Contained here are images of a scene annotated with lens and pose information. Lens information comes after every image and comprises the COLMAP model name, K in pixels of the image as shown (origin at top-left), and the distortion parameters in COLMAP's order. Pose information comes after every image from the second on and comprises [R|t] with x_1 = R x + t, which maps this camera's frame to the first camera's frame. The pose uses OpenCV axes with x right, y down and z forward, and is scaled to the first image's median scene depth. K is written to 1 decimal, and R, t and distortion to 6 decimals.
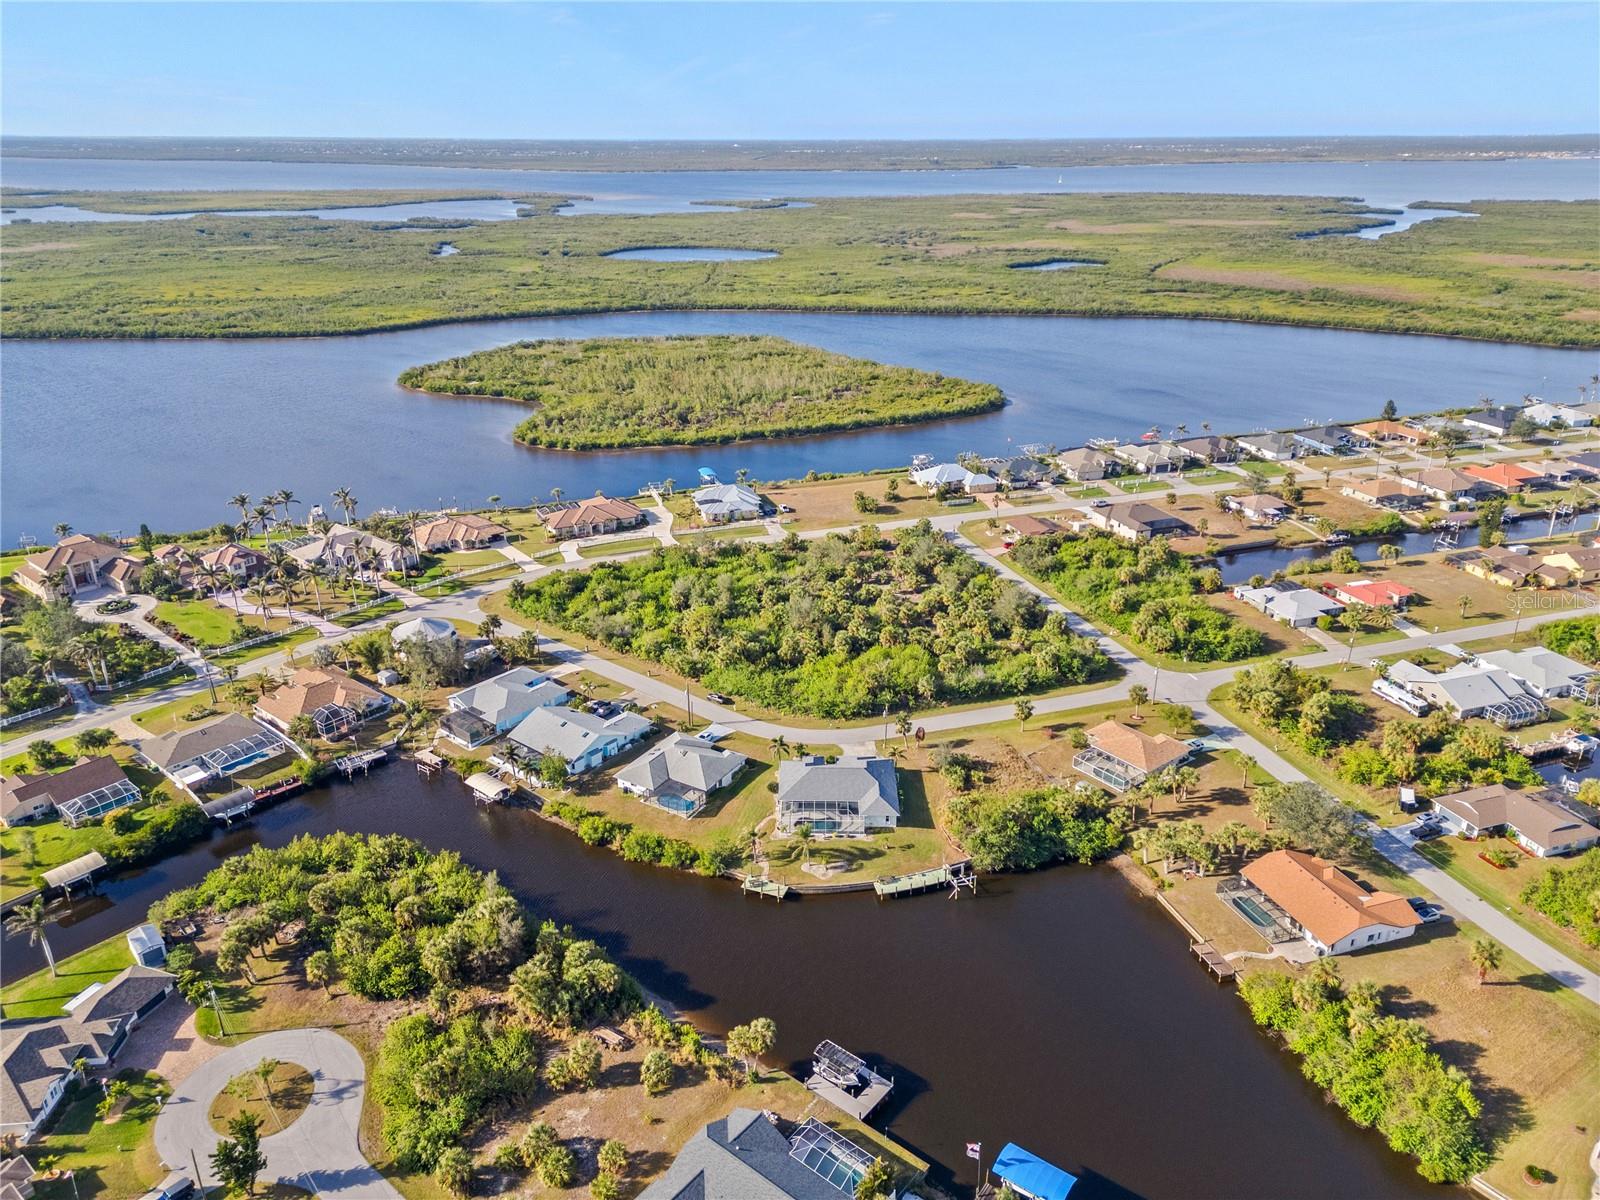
lens RADIAL K [[1122.4, 0, 802.0], [0, 1122.4, 642.4], [0, 0, 1]] dist [0.087897, -0.081166]
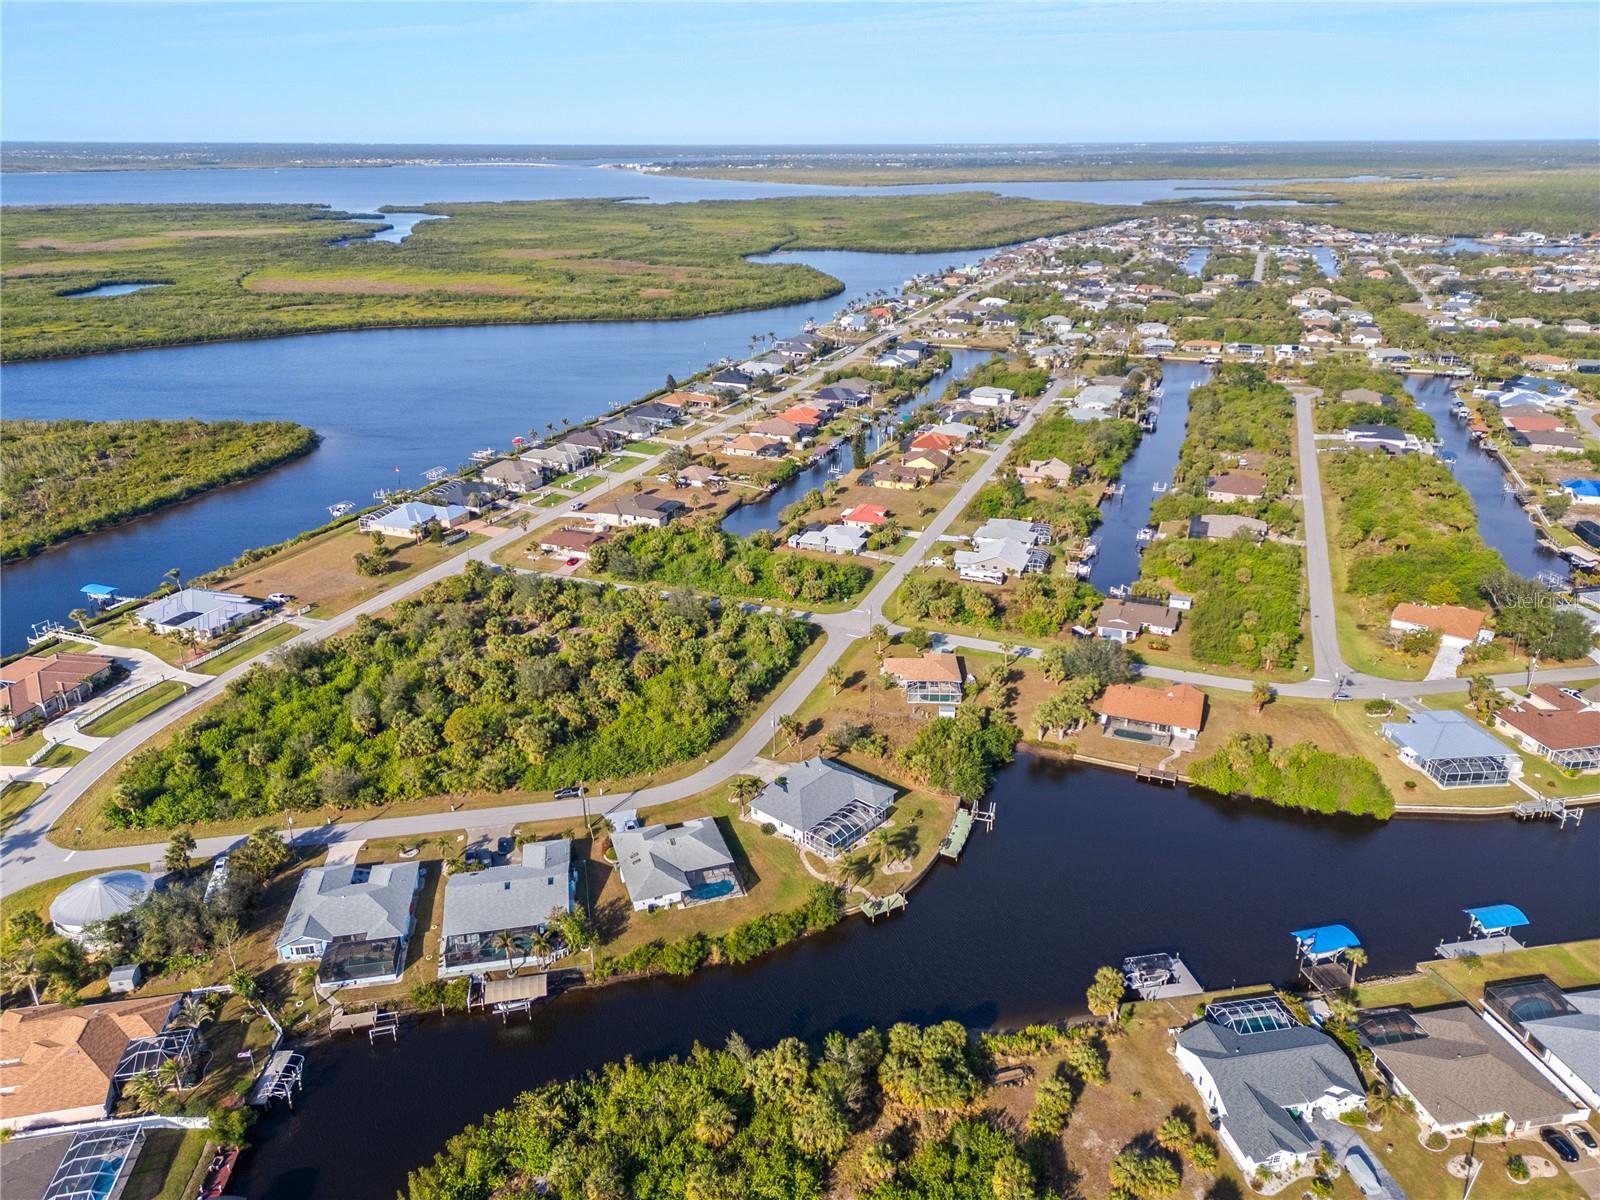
lens RADIAL K [[1122.4, 0, 821.7], [0, 1122.4, 626.9], [0, 0, 1]] dist [0.087897, -0.081166]
pose [[0.633206, -0.306086, 0.710888, -0.478371], [0.317869, 0.940289, 0.121725, -0.101993], [-0.705698, 0.148892, 0.692691, 0.221153]]
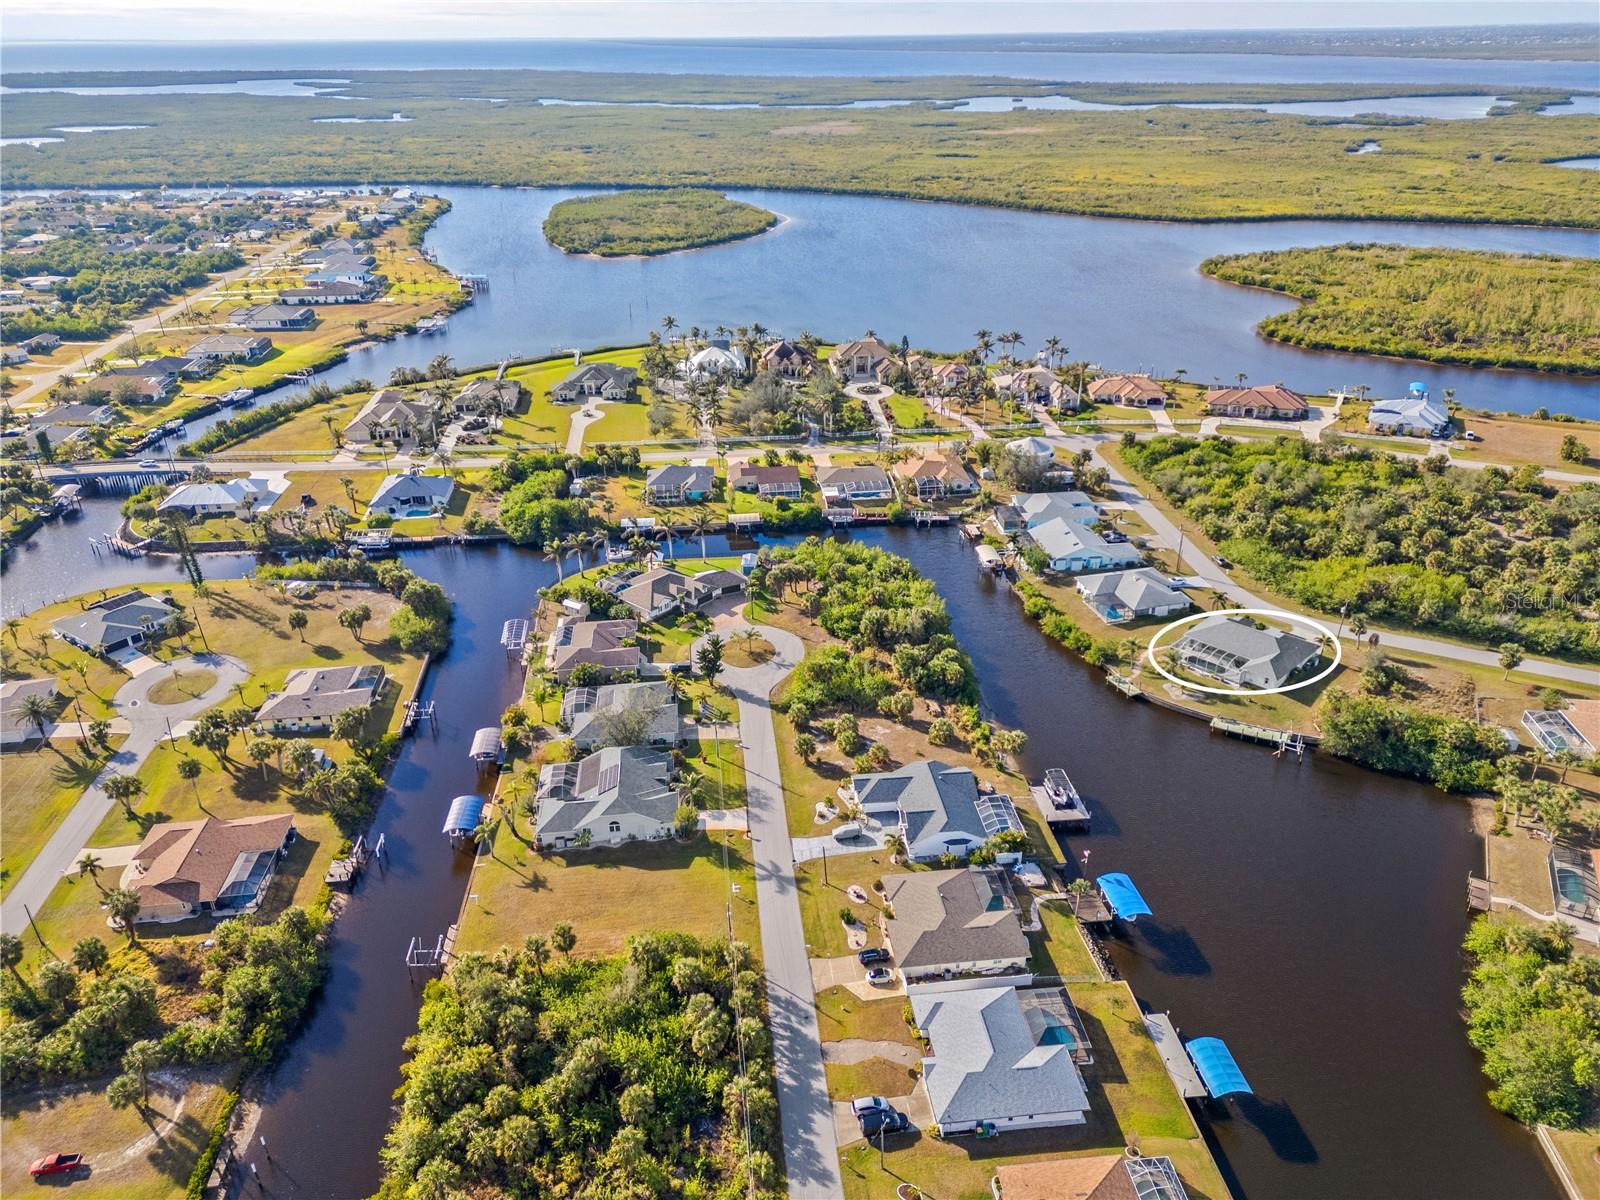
lens RADIAL K [[1122.4, 0, 776.3], [0, 1122.4, 609.4], [0, 0, 1]] dist [0.087897, -0.081166]
pose [[0.700788, 0.318778, -0.638182, 0.312854], [-0.283604, 0.945365, 0.160792, 0.035860], [0.654572, 0.068310, 0.752908, -0.108751]]
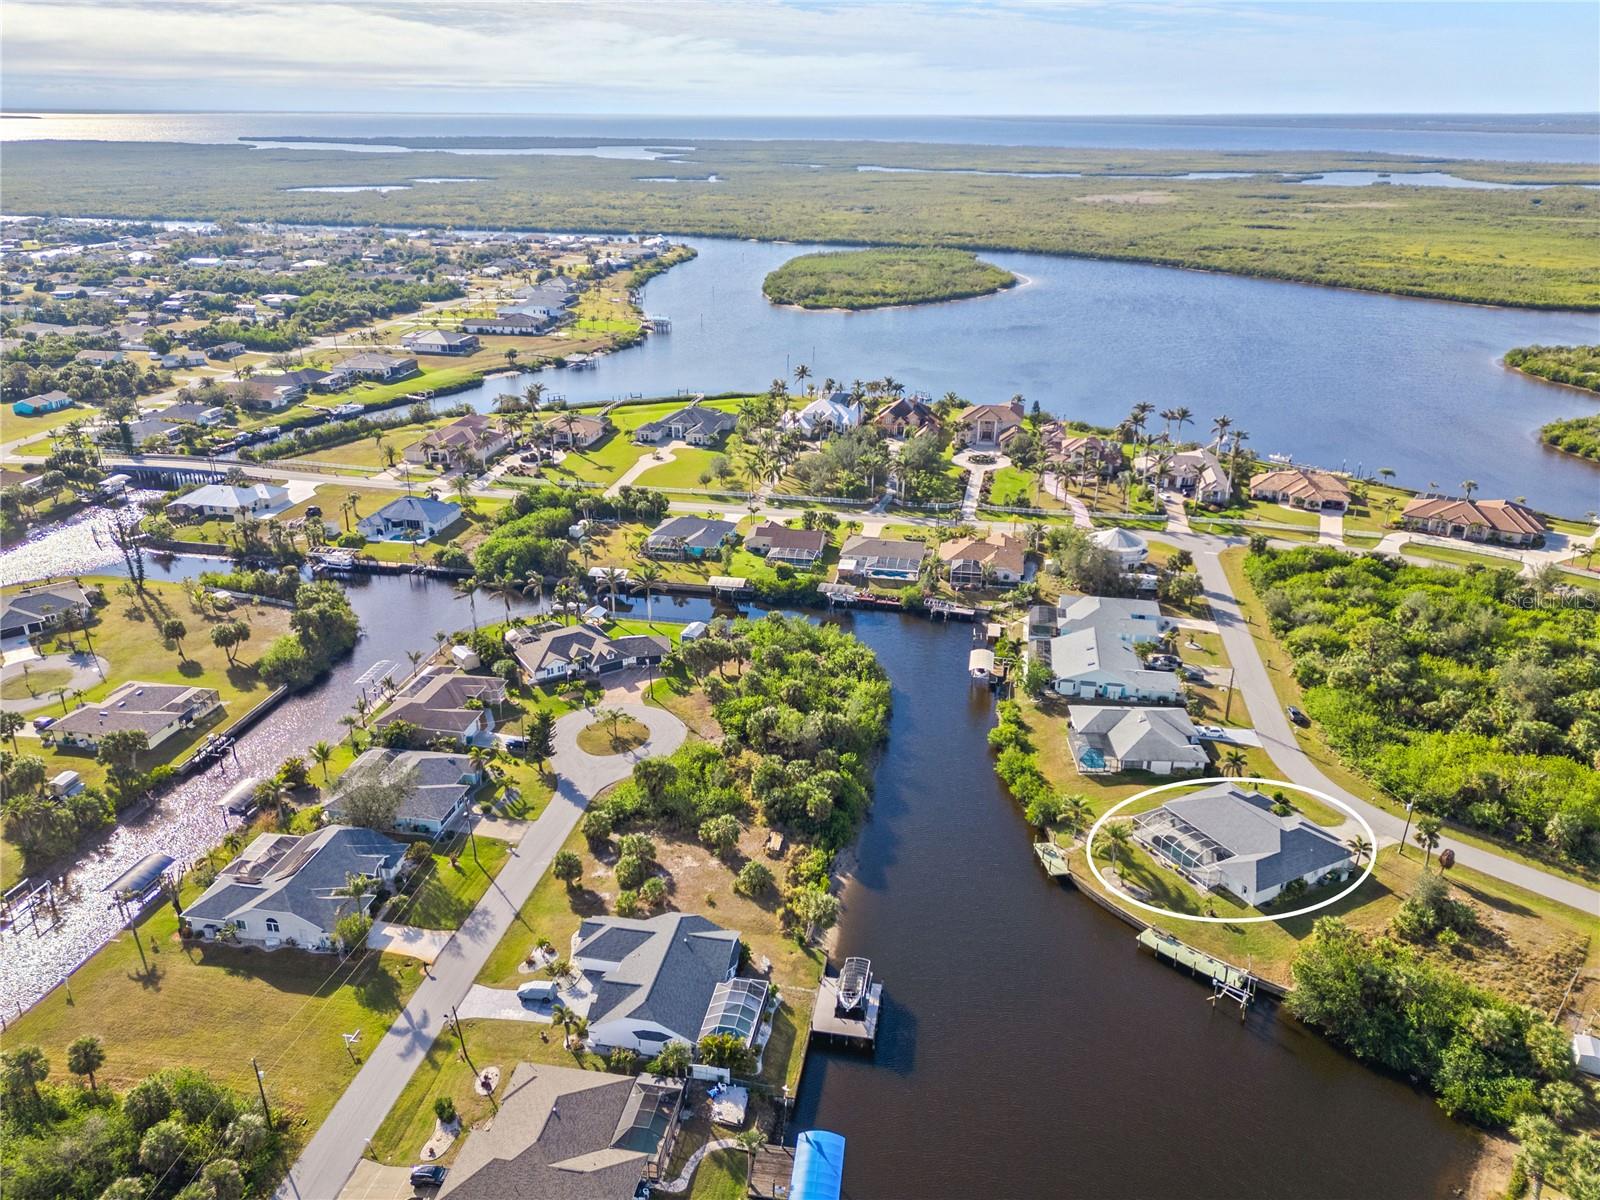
lens RADIAL K [[1167.5, 0, 783.7], [0, 1167.5, 601.9], [0, 0, 1]] dist [0.087120, -0.081610]
pose [[0.468950, 0.341809, -0.814403, 0.378690], [-0.364997, 0.914659, 0.173714, -0.033545], [0.804278, 0.215791, 0.553688, 0.194638]]
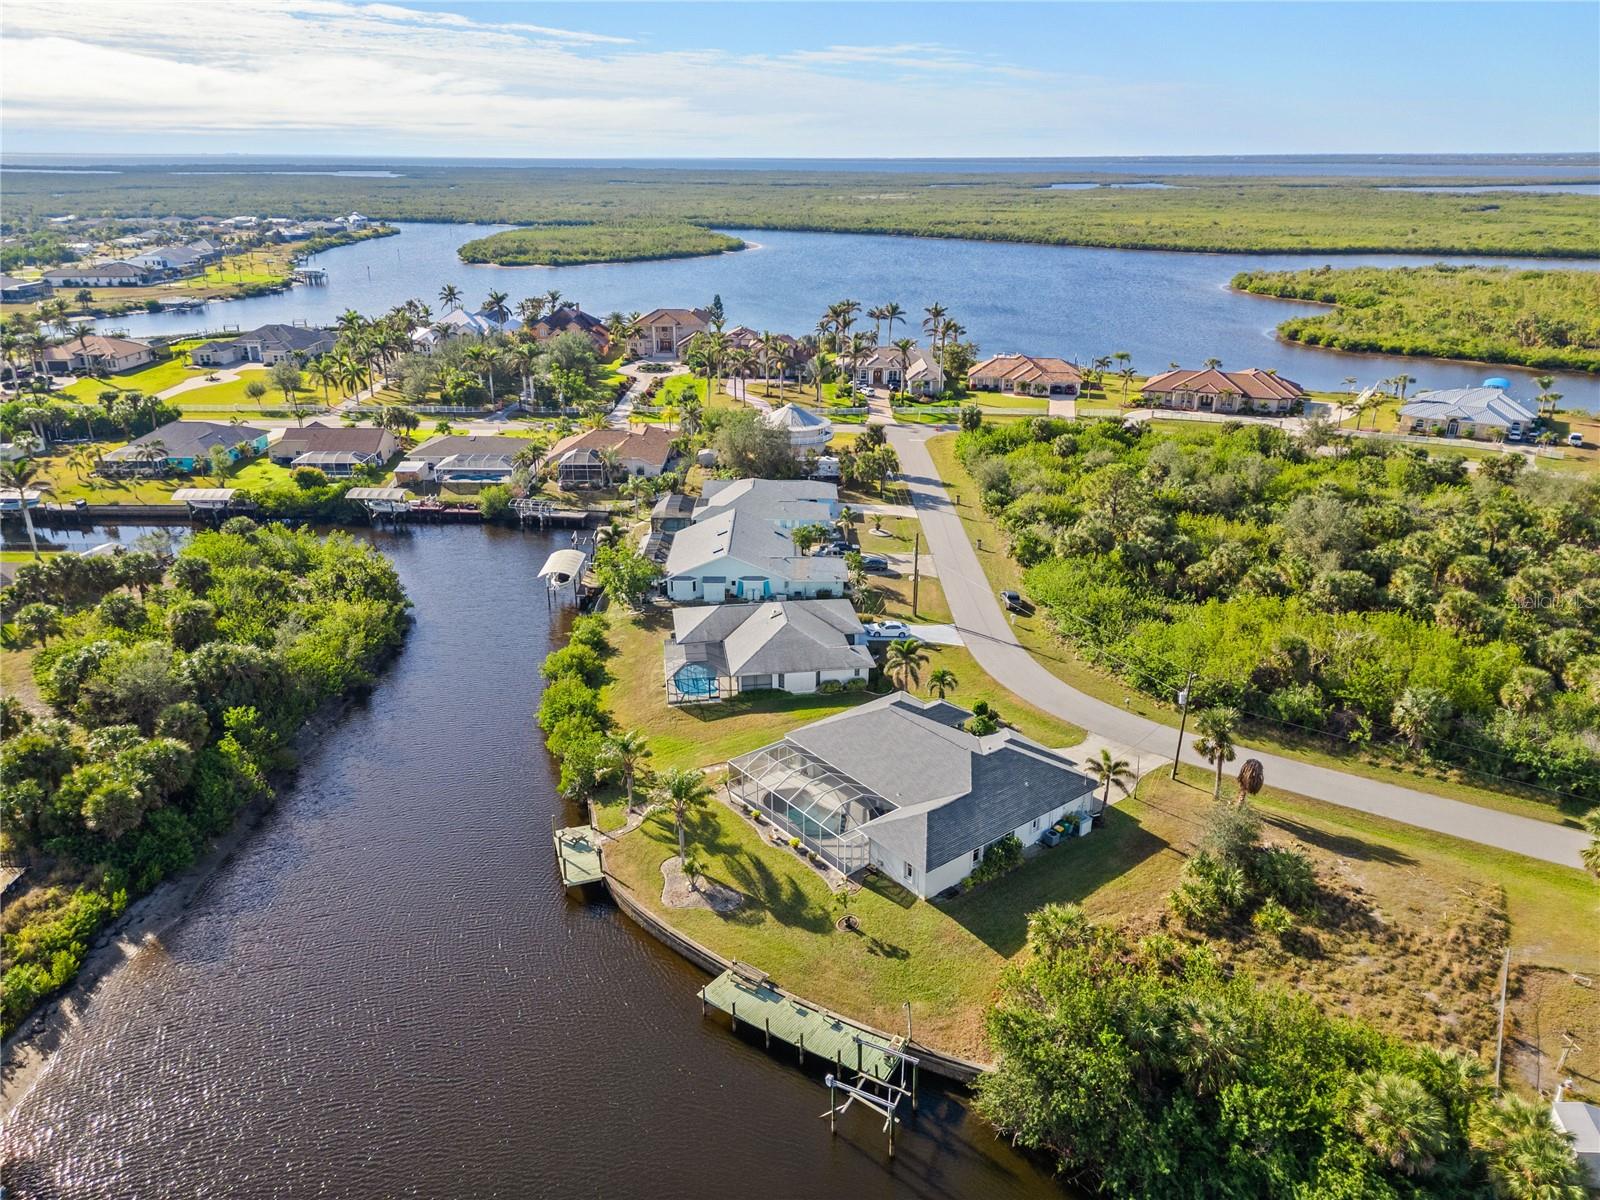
lens RADIAL K [[1122.4, 0, 795.9], [0, 1122.4, 624.2], [0, 0, 1]] dist [0.087897, -0.081166]
pose [[0.627369, 0.296159, -0.720207, 0.229719], [-0.322571, 0.940613, 0.105803, 0.034126], [0.708771, 0.165940, 0.685644, 0.502449]]
